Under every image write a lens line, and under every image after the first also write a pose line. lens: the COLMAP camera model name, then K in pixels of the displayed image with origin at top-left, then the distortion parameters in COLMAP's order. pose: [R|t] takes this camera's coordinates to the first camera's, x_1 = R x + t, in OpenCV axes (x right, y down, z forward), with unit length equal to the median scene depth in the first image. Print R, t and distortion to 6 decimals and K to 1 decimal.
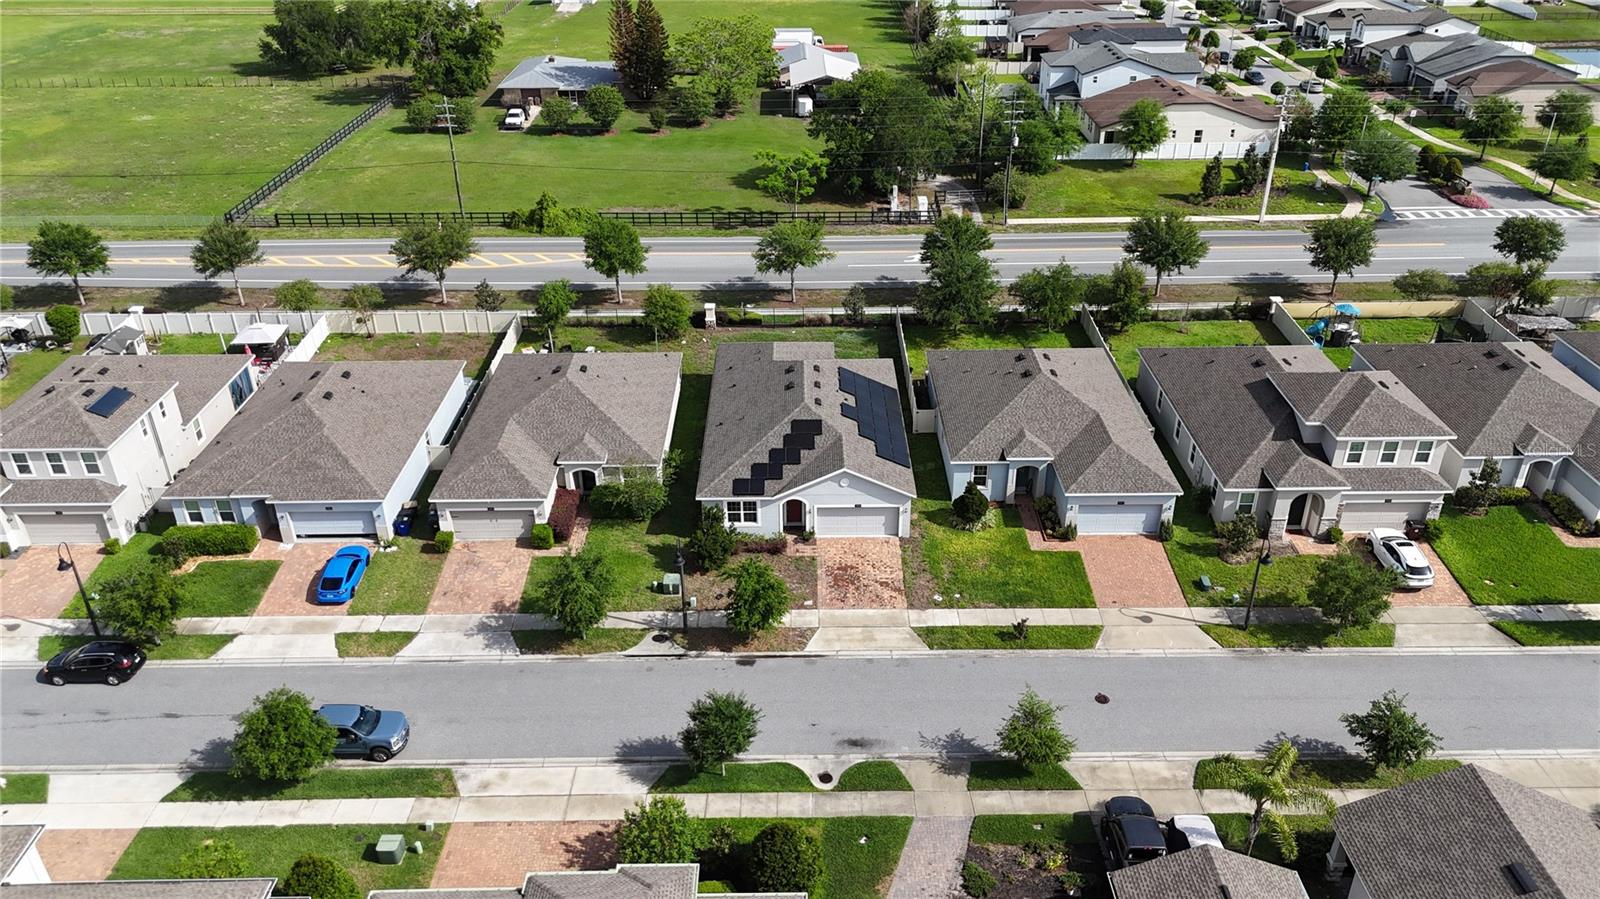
lens RADIAL K [[1175.7, 0, 803.8], [0, 1175.7, 450.7], [0, 0, 1]] dist [0.080209, -0.091654]
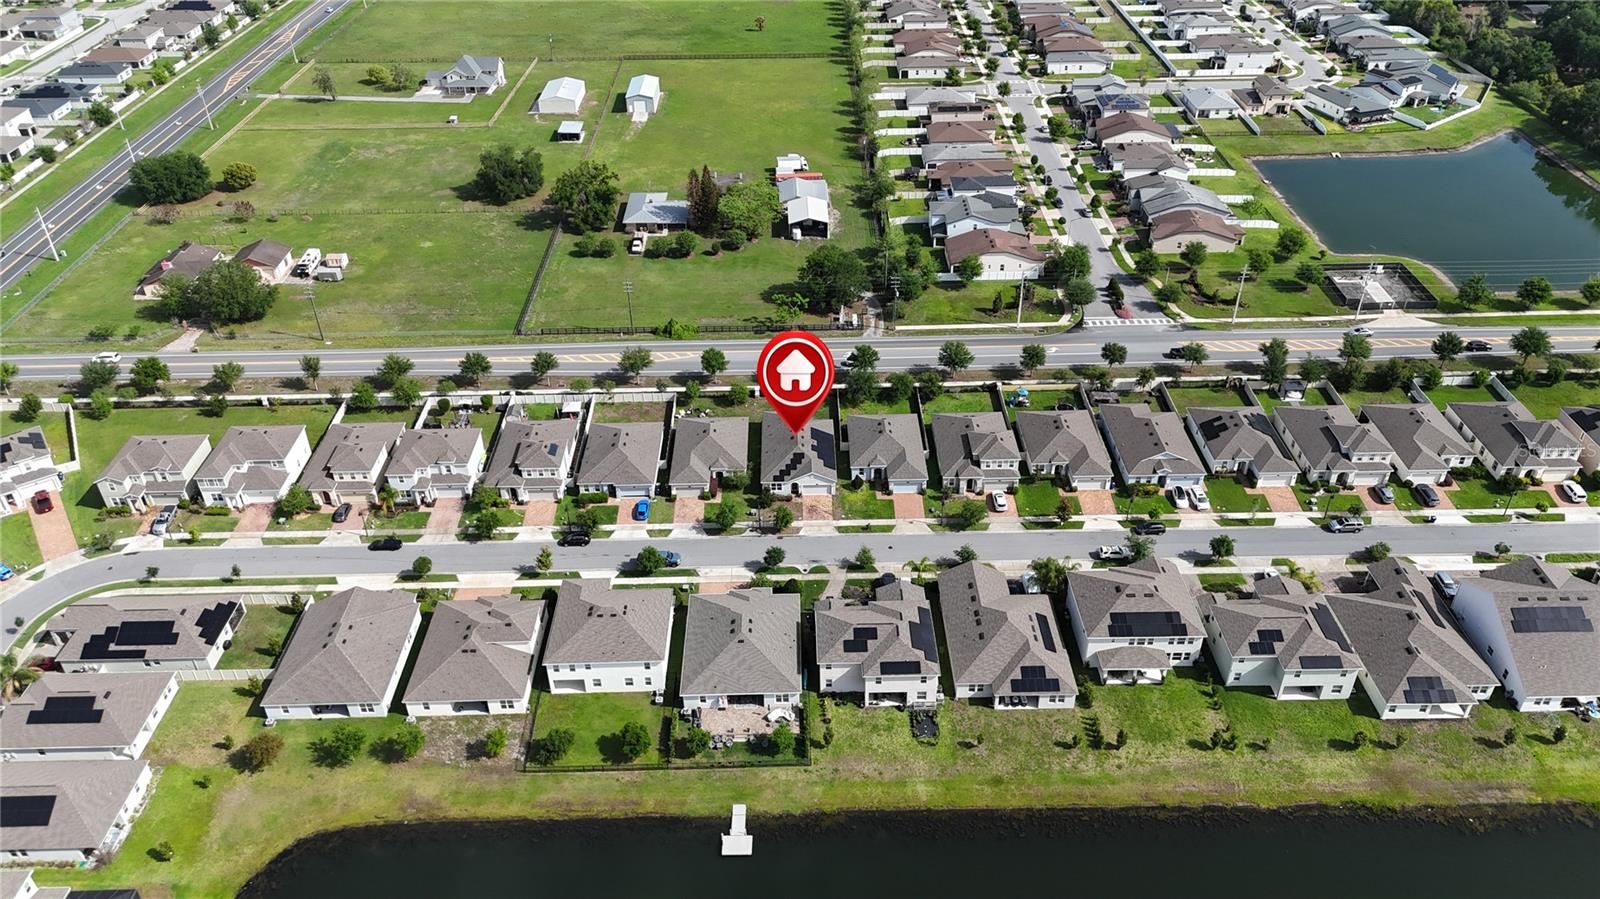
lens RADIAL K [[1175.7, 0, 803.8], [0, 1175.7, 450.7], [0, 0, 1]] dist [0.080209, -0.091654]
pose [[0.999944, -0.009868, 0.003748, 0.003843], [0.009475, 0.995594, 0.093287, -0.298721], [-0.004653, -0.093246, 0.995632, -1.821472]]
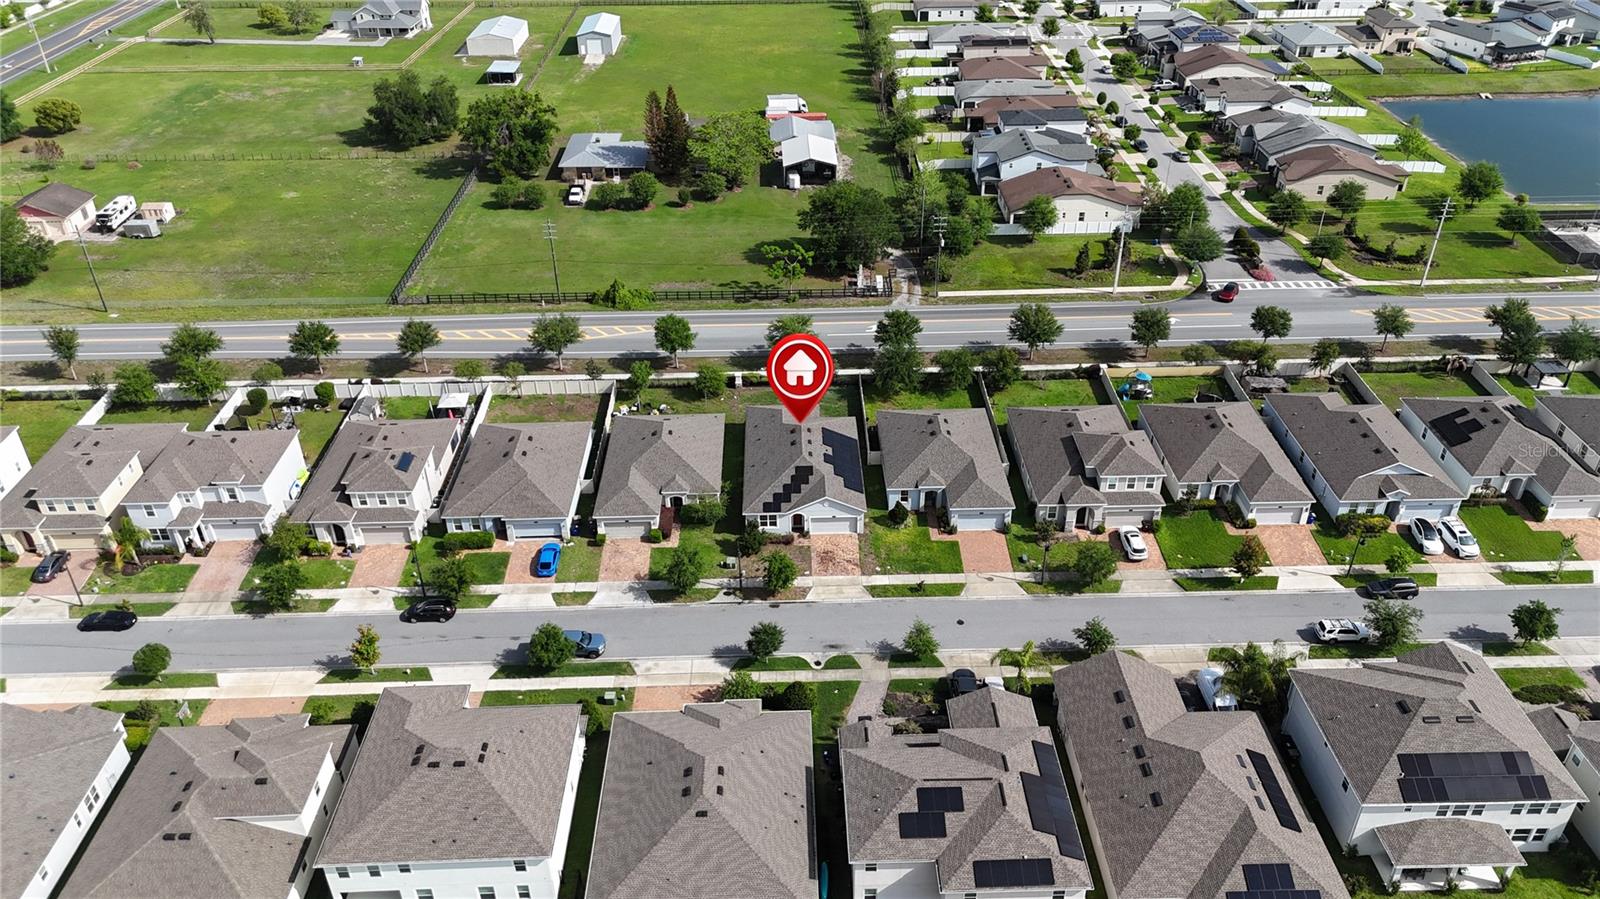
lens RADIAL K [[1175.7, 0, 803.8], [0, 1175.7, 450.7], [0, 0, 1]] dist [0.080209, -0.091654]
pose [[0.999843, -0.012279, 0.012807, -0.020447], [0.011513, 0.998233, 0.058294, -0.153729], [-0.013501, -0.058138, 0.998217, -0.747881]]
